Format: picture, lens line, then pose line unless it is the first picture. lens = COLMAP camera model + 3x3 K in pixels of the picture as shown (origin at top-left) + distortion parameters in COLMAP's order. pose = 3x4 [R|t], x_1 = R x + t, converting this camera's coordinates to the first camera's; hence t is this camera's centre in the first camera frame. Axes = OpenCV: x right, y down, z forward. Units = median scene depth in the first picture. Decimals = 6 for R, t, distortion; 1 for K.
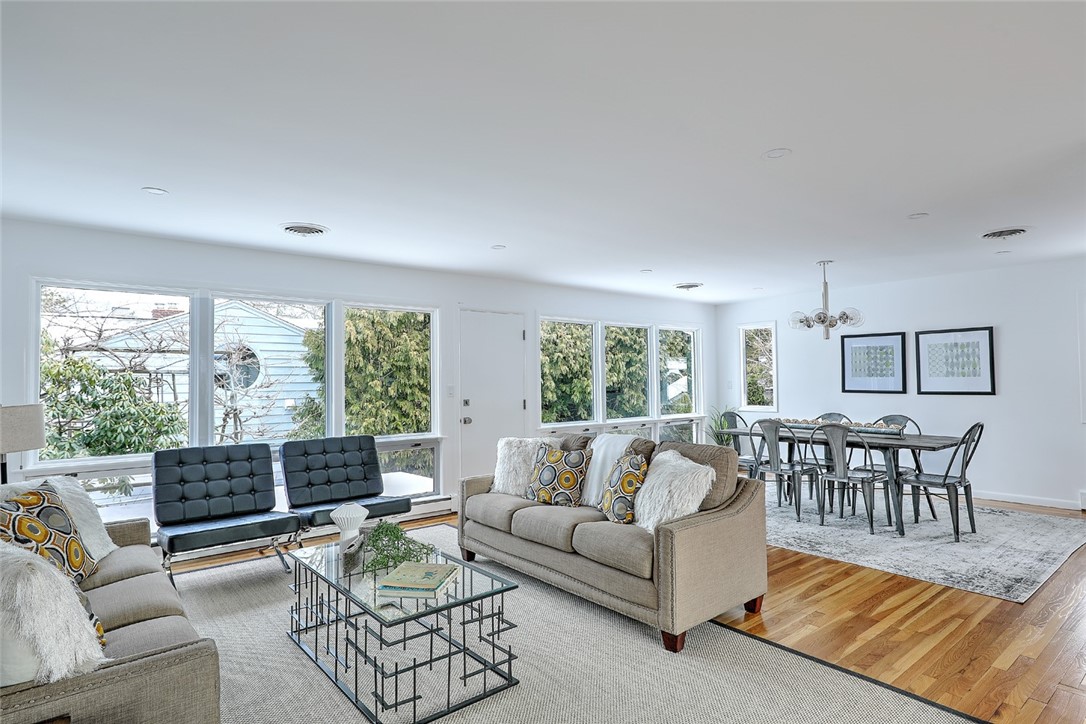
lens RADIAL K [[581.4, 0, 537.3], [0, 581.4, 363.7], [0, 0, 1]] dist [0.000967, -0.001053]
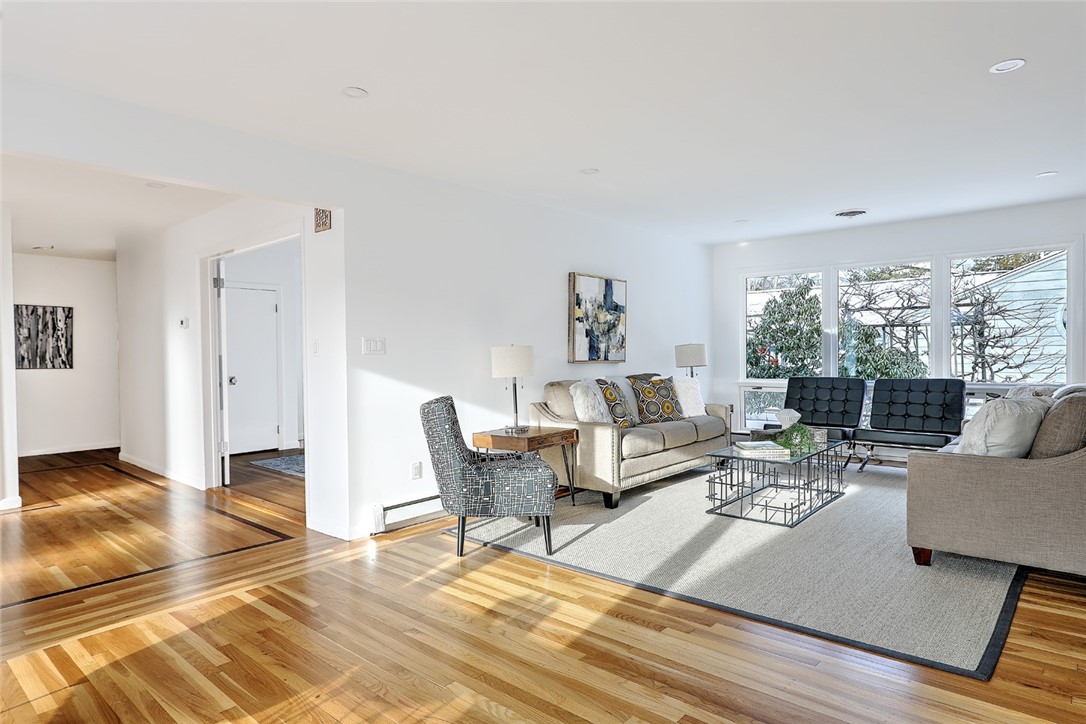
lens RADIAL K [[627.0, 0, 540.3], [0, 627.0, 365.4], [0, 0, 1]] dist [-0.000199, 0.000641]
pose [[0.163450, 0.032966, -0.986001, 0.750199], [0.040376, 0.998381, 0.040073, 0.021746], [0.985725, -0.046361, 0.161855, 0.062917]]
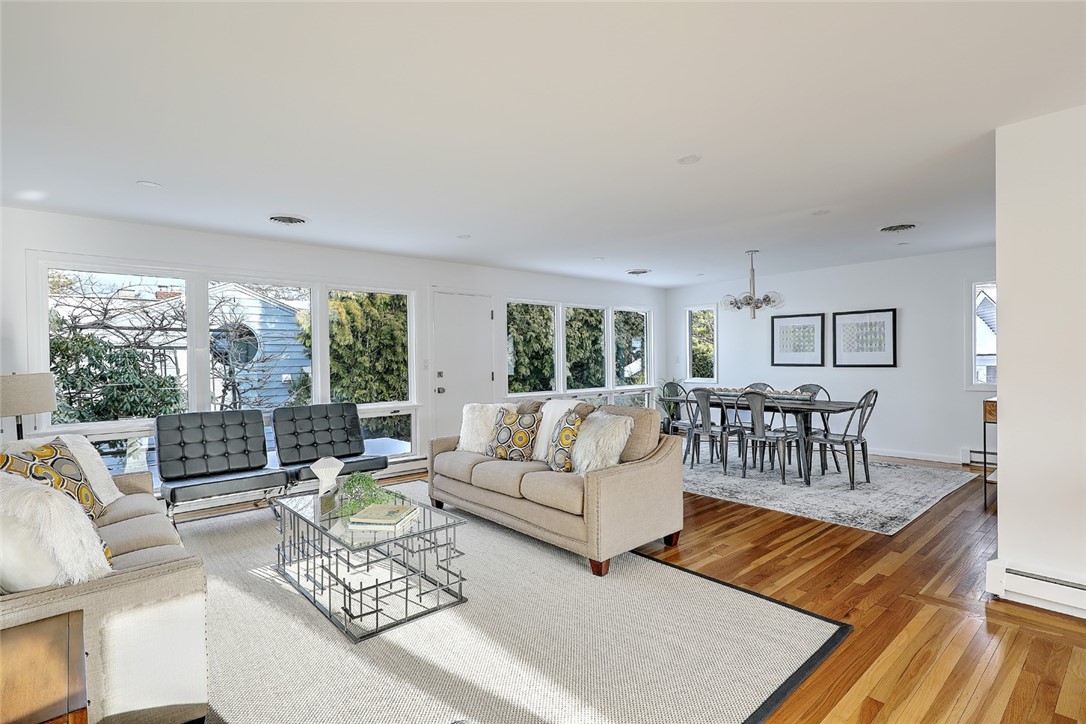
lens RADIAL K [[530.3, 0, 539.1], [0, 530.3, 363.8], [0, 0, 1]] dist [0.001768, -0.000963]
pose [[0.999314, -0.000910, 0.037010, 0.039810], [-0.000536, 0.999238, 0.039039, 0.006763], [-0.037017, -0.039032, 0.998552, -0.046165]]
